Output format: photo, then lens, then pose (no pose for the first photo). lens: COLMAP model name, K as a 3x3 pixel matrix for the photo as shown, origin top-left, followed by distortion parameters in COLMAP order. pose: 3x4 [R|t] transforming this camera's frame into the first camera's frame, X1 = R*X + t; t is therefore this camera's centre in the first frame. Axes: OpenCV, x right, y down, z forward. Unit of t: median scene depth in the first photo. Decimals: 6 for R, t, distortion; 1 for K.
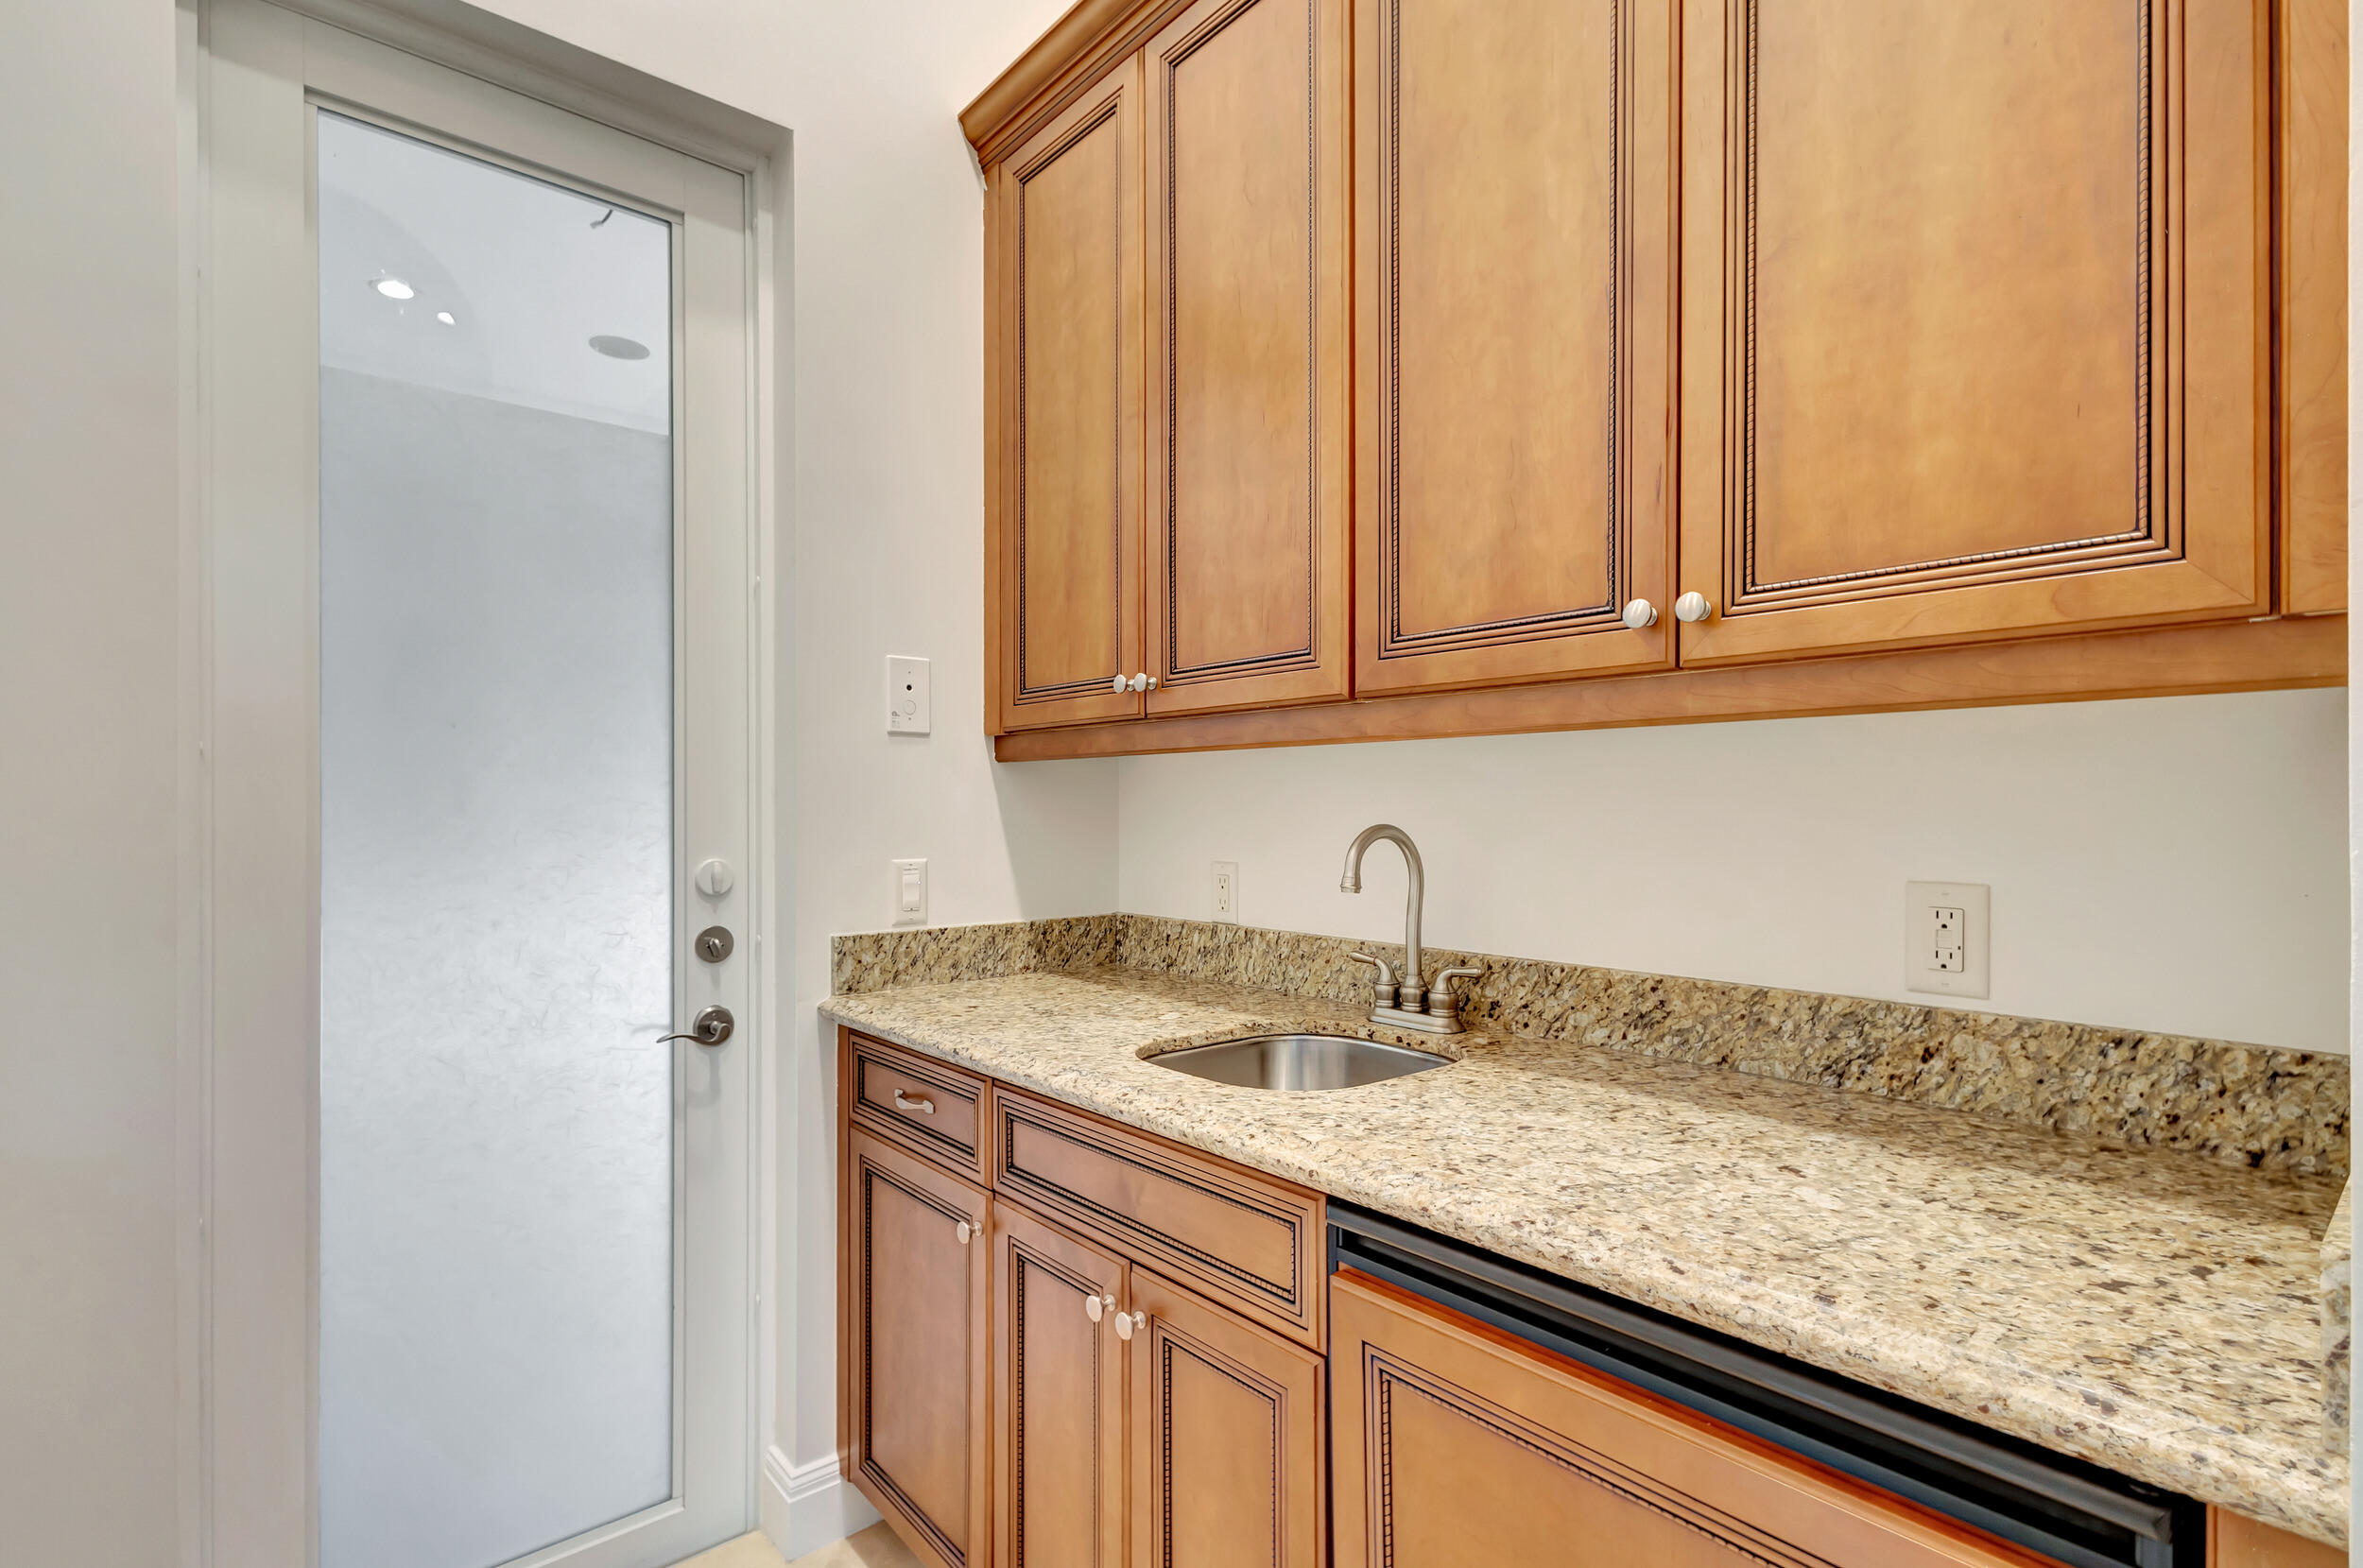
lens RADIAL K [[1113.7, 0, 1171.6], [0, 1113.7, 796.9], [0, 0, 1]] dist [0.017041, -0.003679]
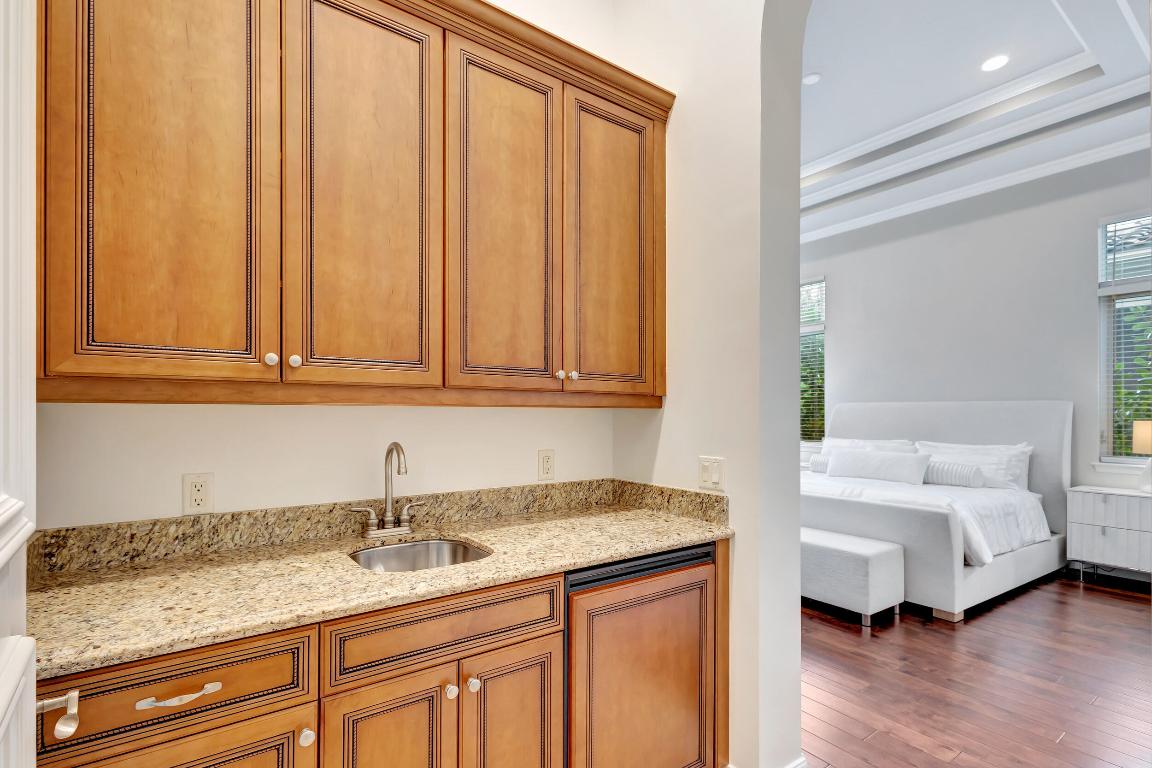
lens RADIAL K [[543.0, 0, 575.0], [0, 543.0, 406.5], [0, 0, 1]] dist [0.017041, -0.003679]
pose [[0.088770, 0.014954, 0.995940, -0.891274], [-0.008981, 0.999859, -0.014212, -0.034352], [-0.996012, -0.007683, 0.088892, 0.607848]]
